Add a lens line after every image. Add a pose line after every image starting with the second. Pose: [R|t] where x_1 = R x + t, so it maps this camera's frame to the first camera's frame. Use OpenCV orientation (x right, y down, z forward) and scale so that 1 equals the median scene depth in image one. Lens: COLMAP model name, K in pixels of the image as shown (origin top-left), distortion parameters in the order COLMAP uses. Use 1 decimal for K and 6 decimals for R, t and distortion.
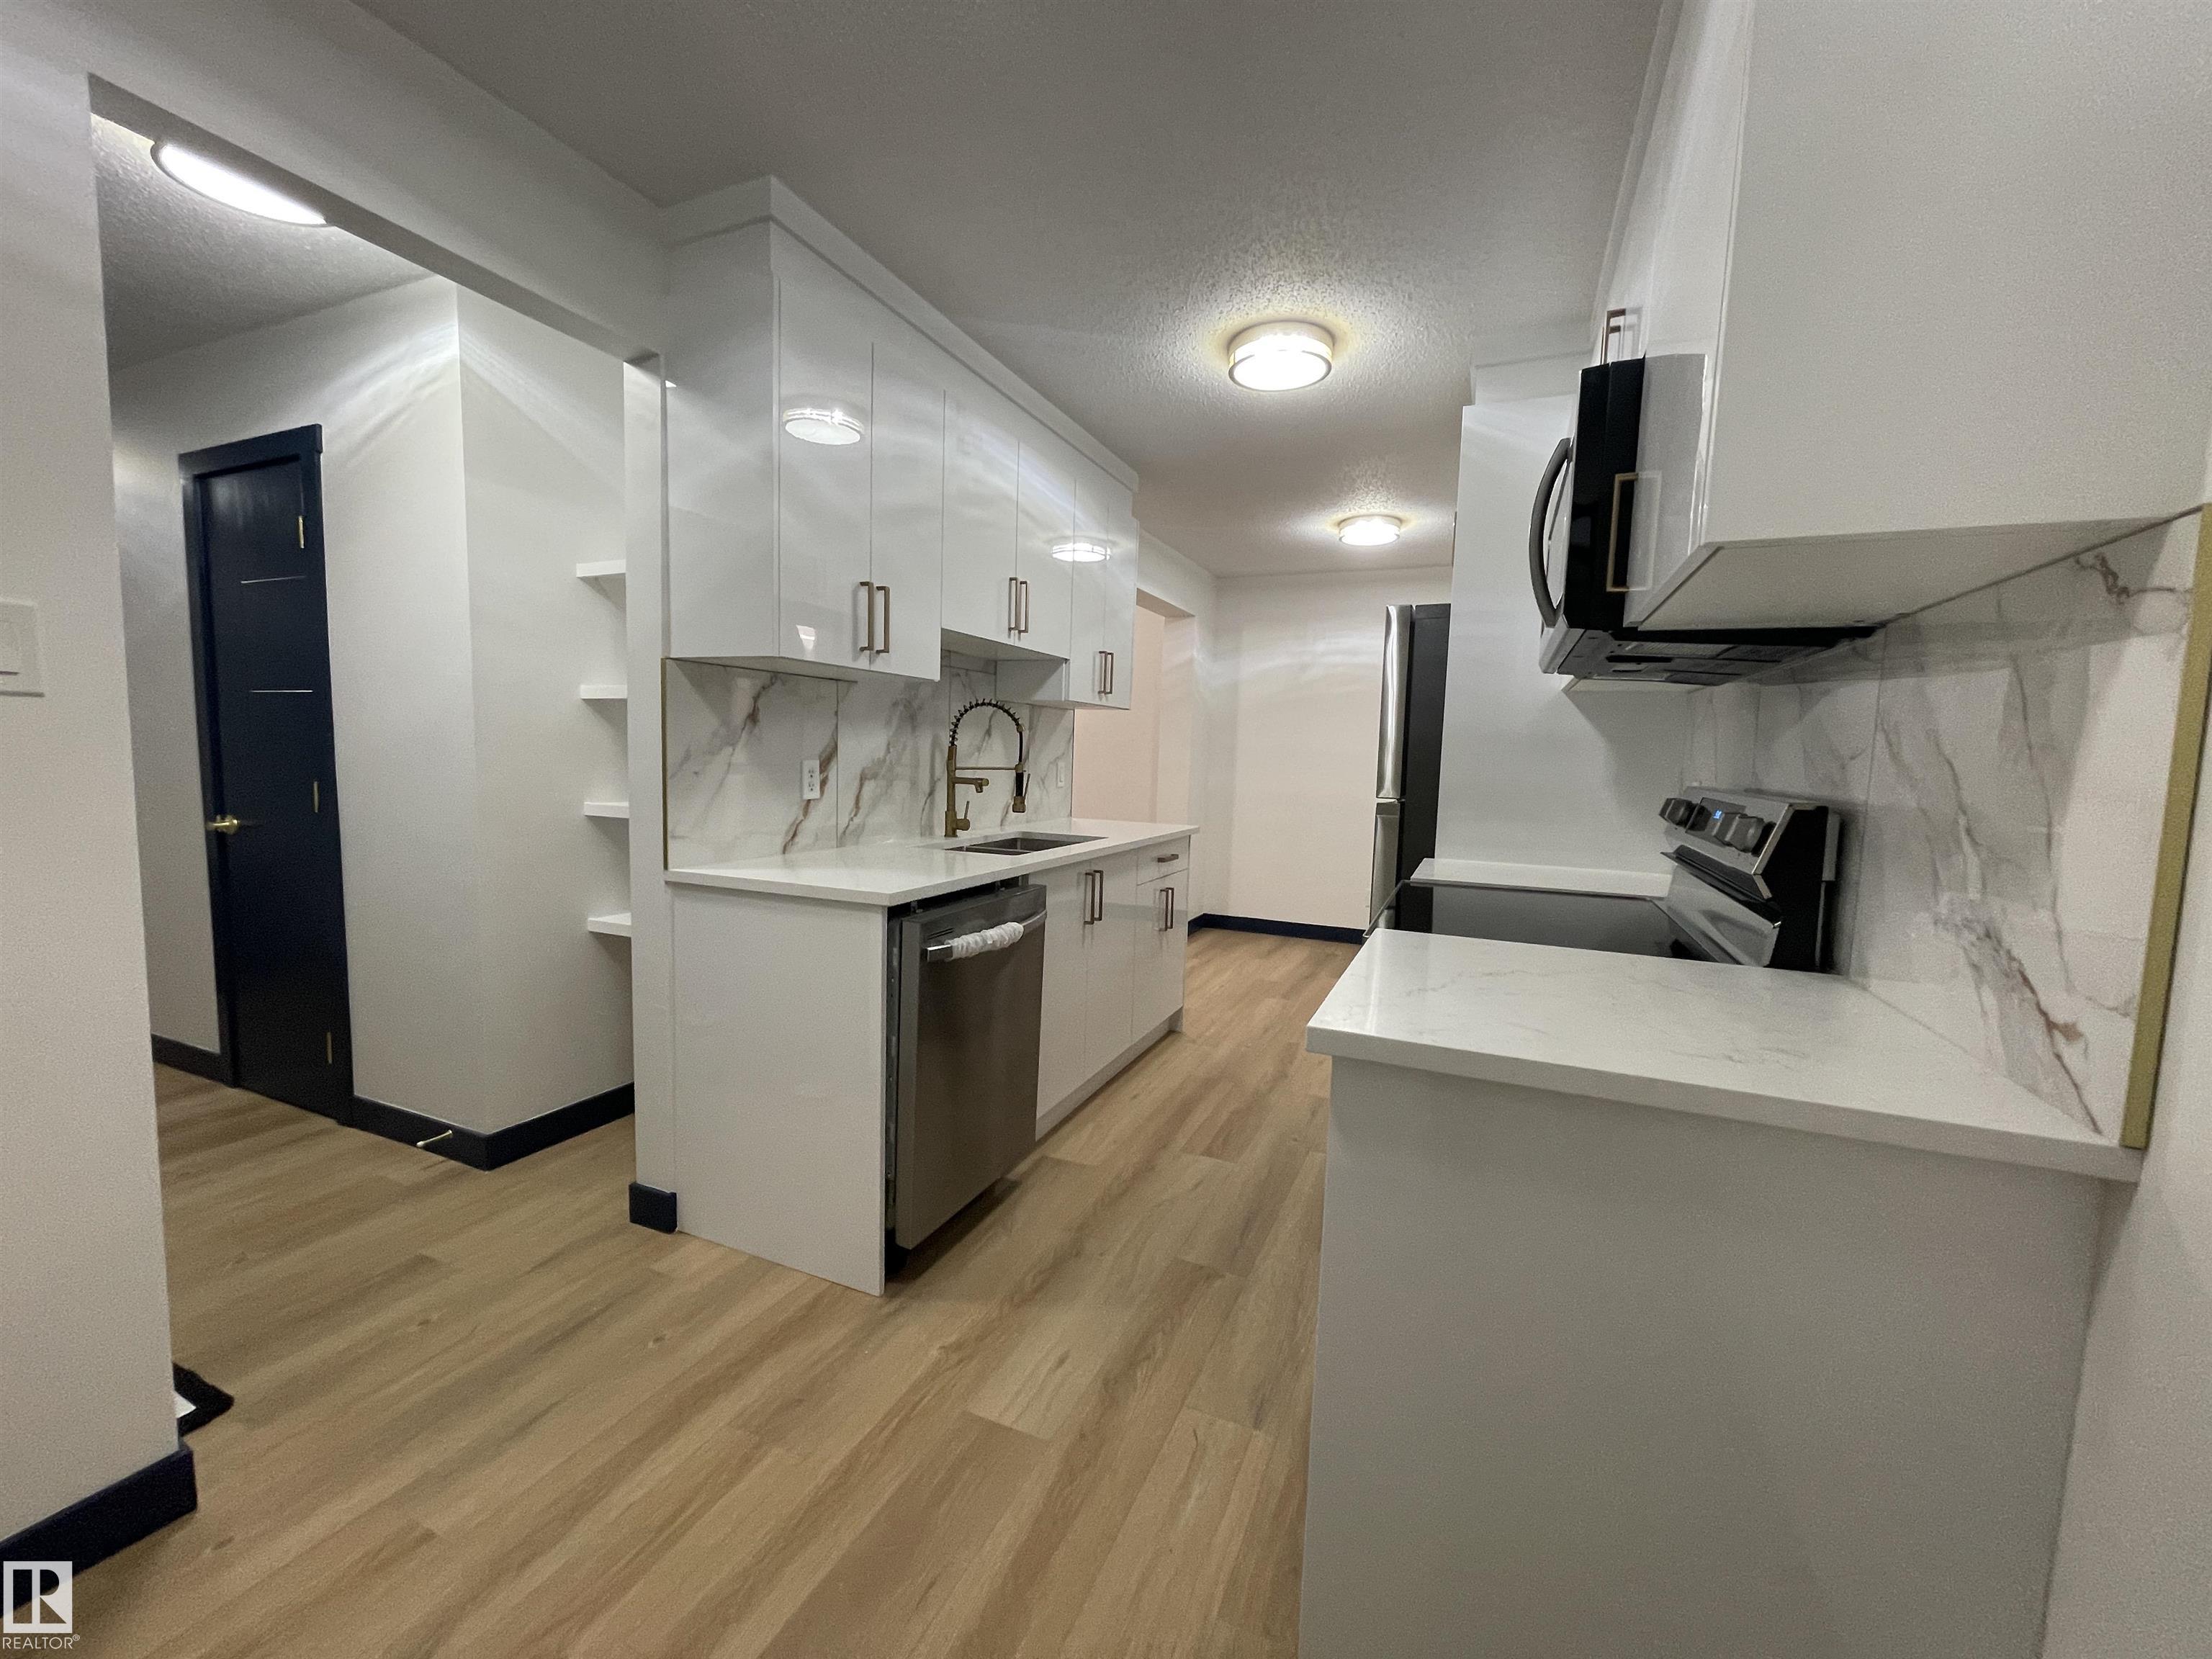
lens RADIAL K [[884.8, 0, 1106.0], [0, 884.8, 829.5], [0, 0, 1]] dist [-0.002626, -0.000312]
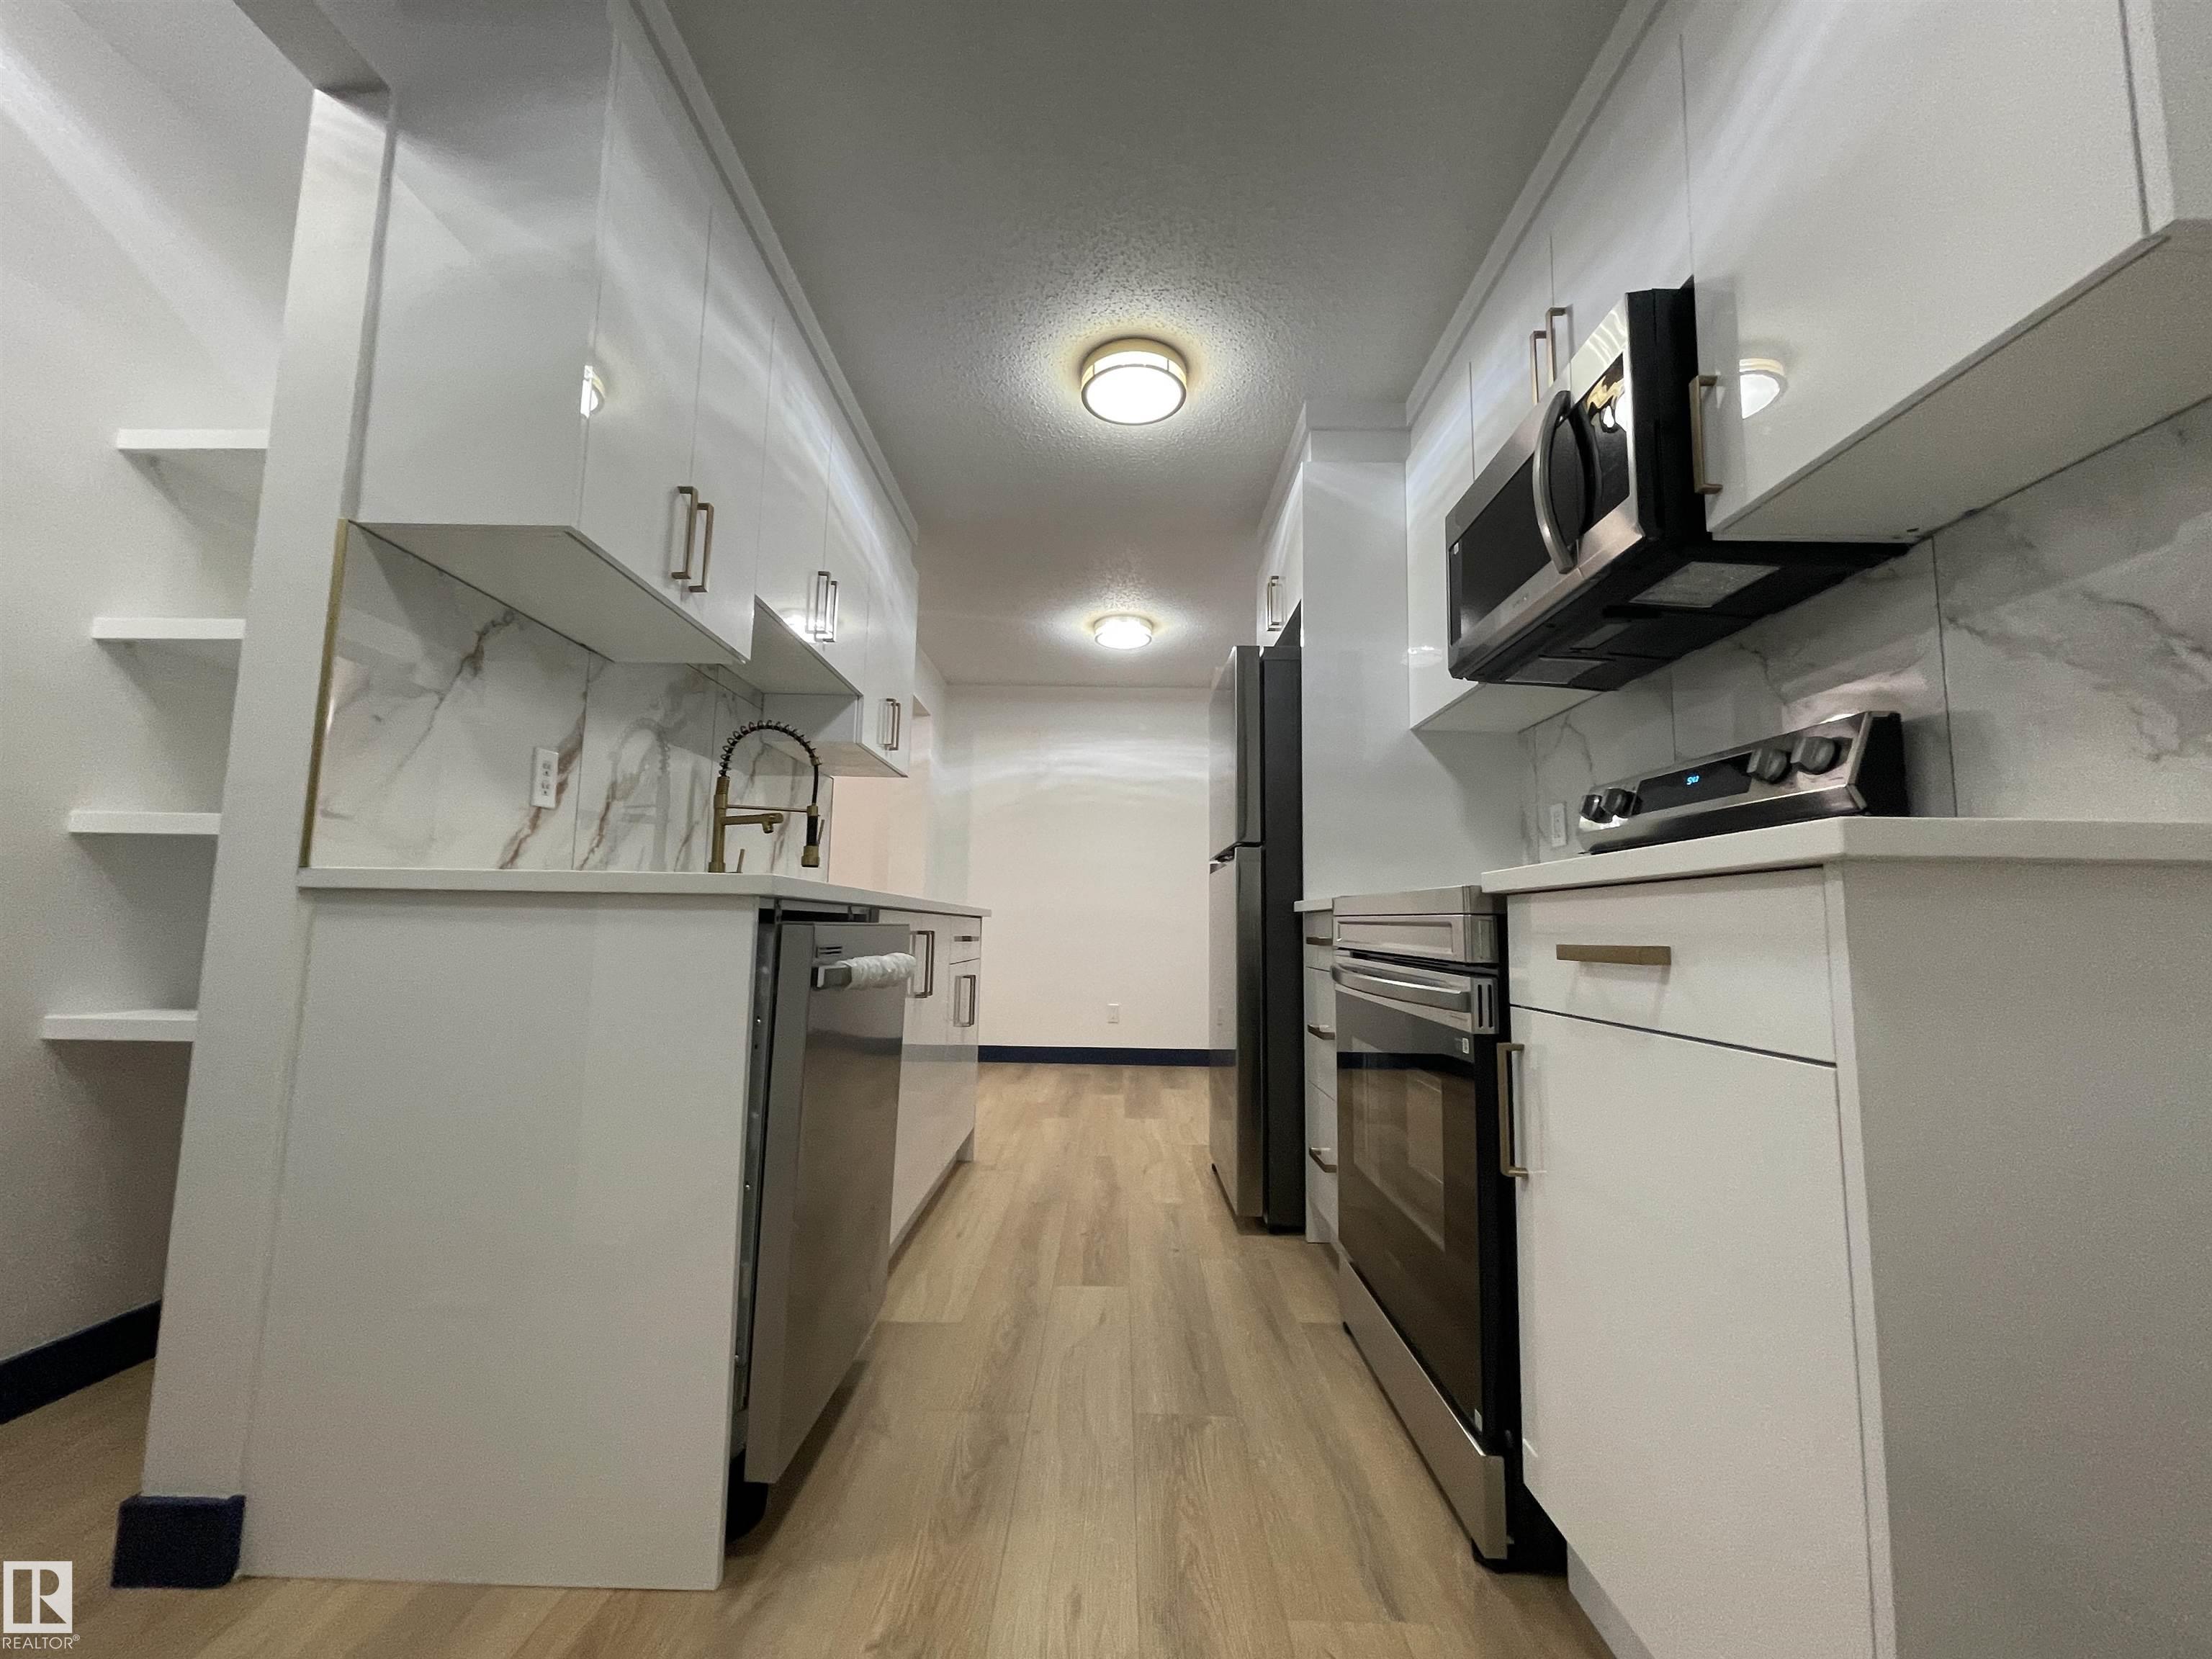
lens RADIAL K [[890.1, 0, 1104.0], [0, 890.1, 834.1], [0, 0, 1]] dist [-0.000845, 0.000019]
pose [[0.921766, 0.027490, 0.386770, -0.201948], [0.043799, 0.983718, -0.174301, 0.122978], [-0.385264, 0.177605, 0.905554, 0.227798]]
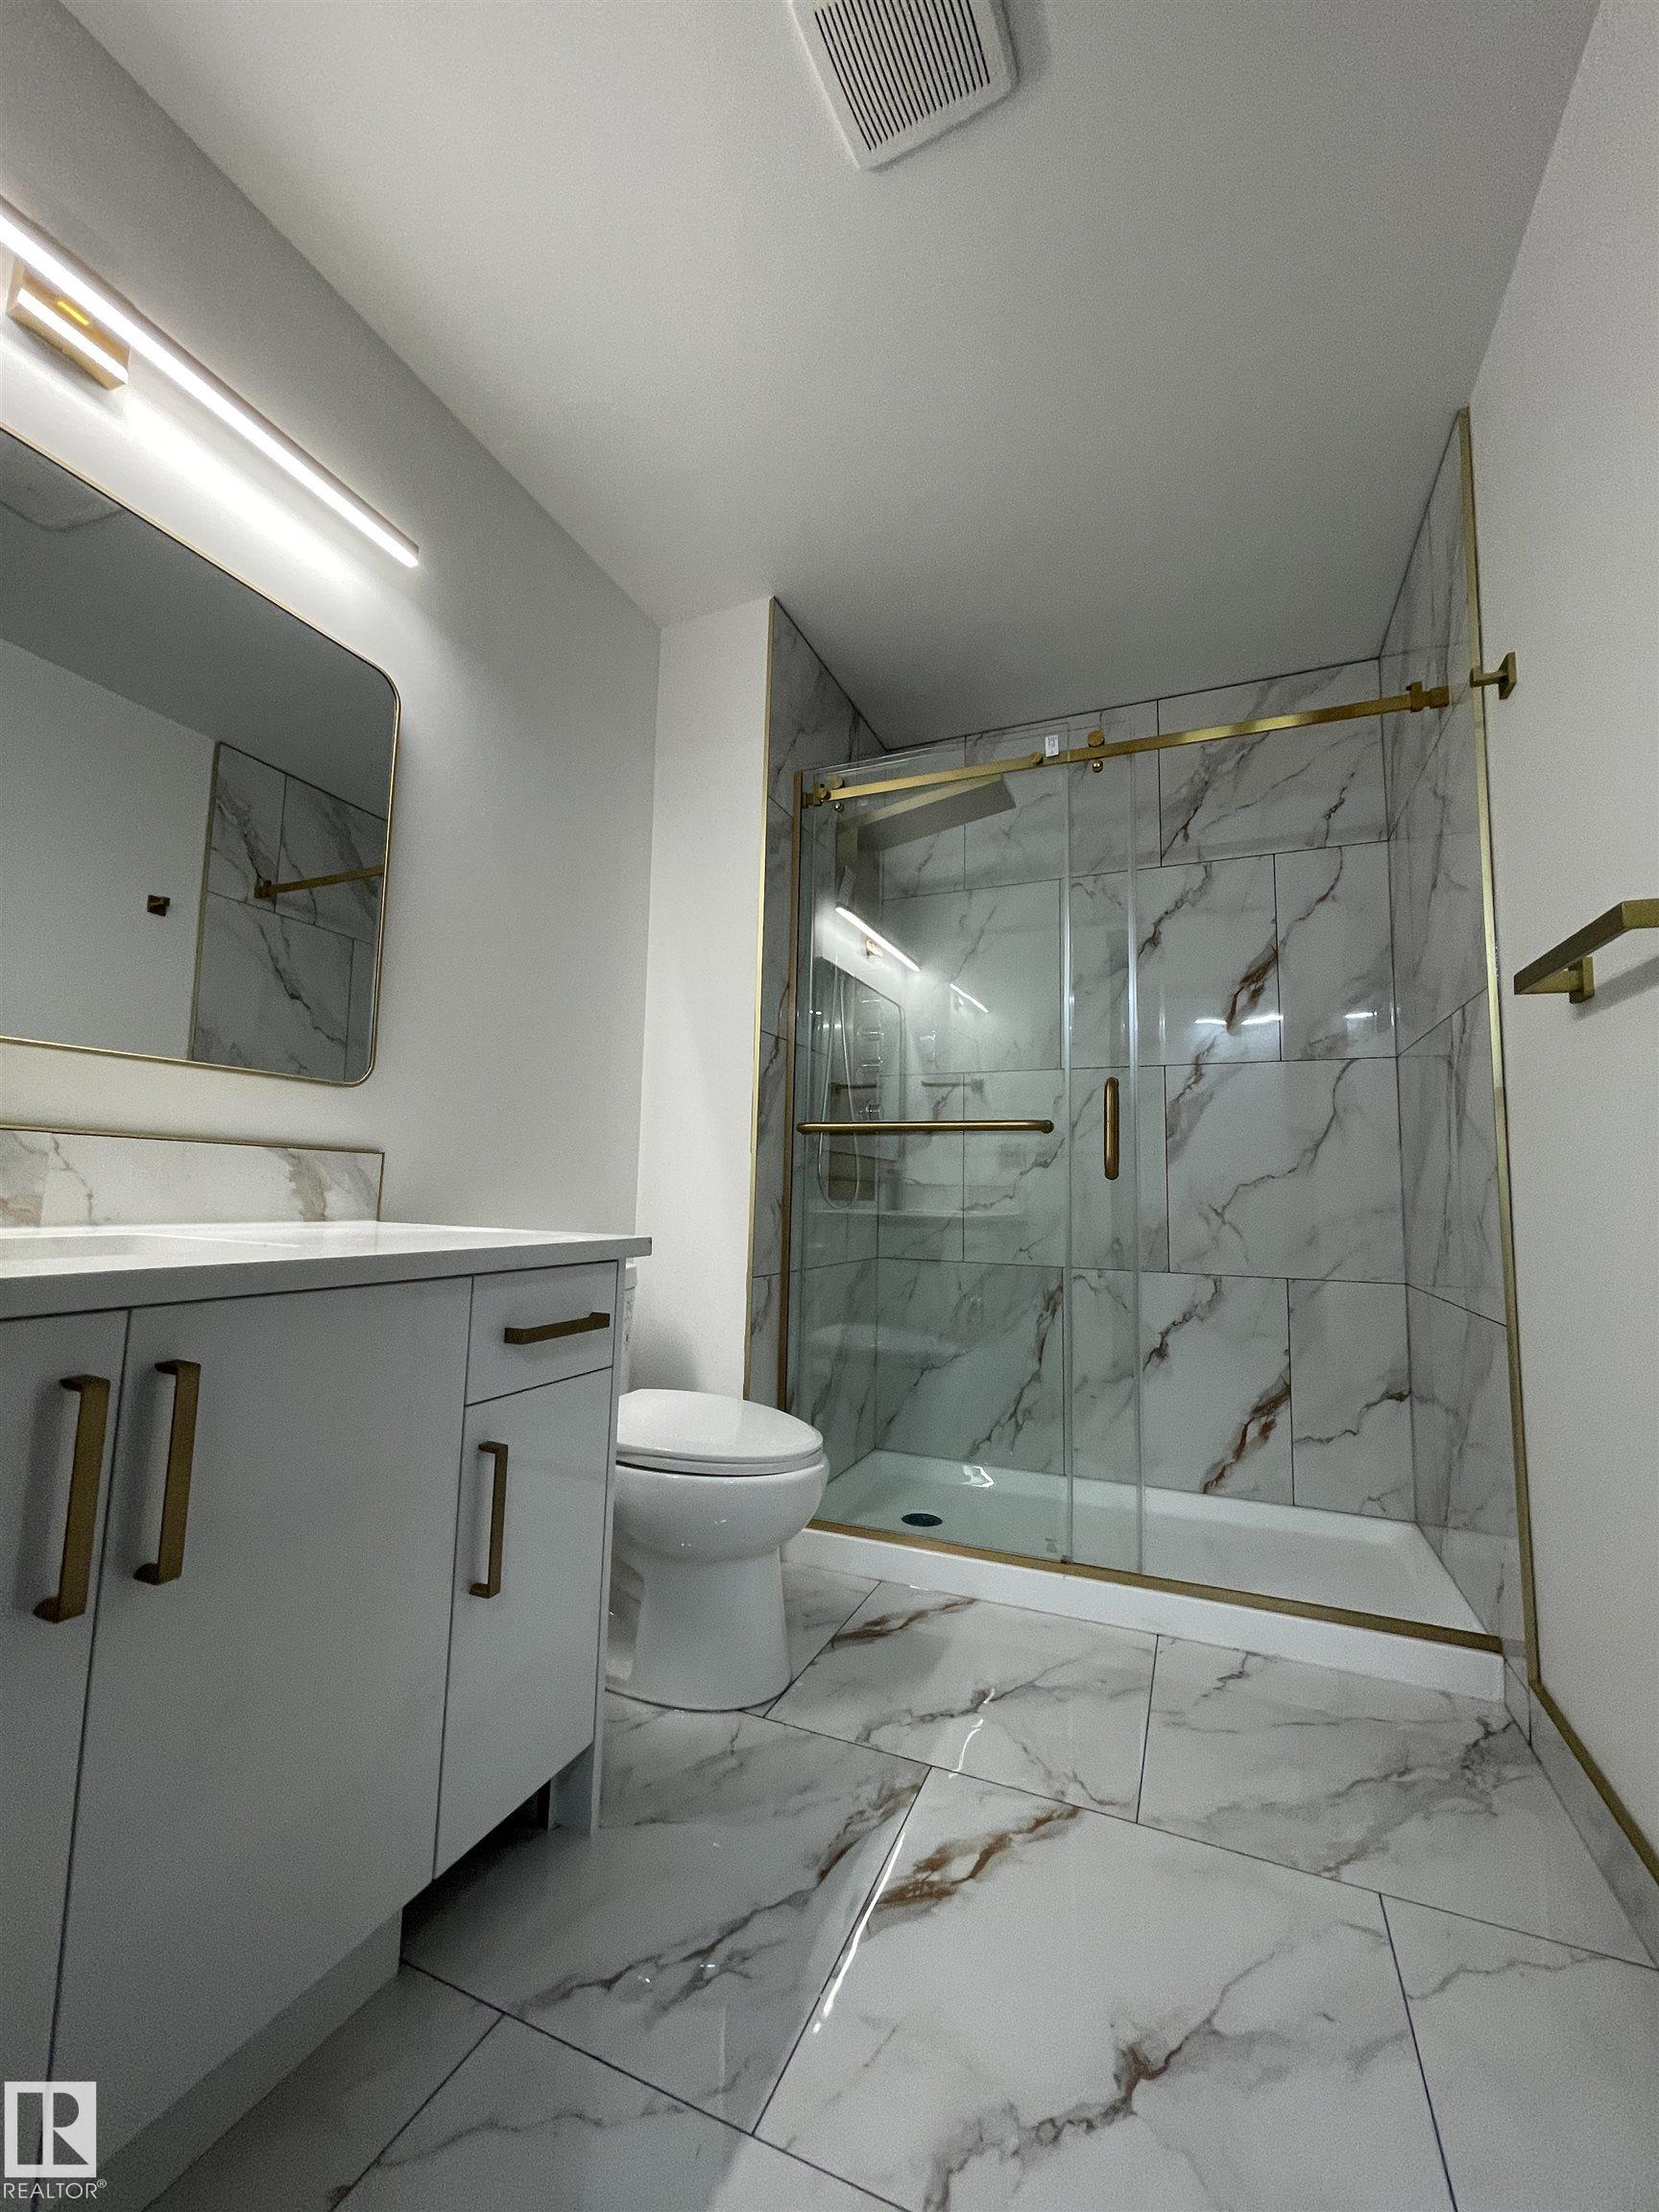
lens RADIAL K [[884.8, 0, 824.6], [0, 884.8, 1107.2], [0, 0, 1]] dist [-0.002626, -0.000312]
pose [[0.002833, -0.133315, -0.991070, 0.655430], [-0.109554, 0.985067, -0.132820, -0.214124], [0.993977, 0.108952, -0.011814, 0.525283]]
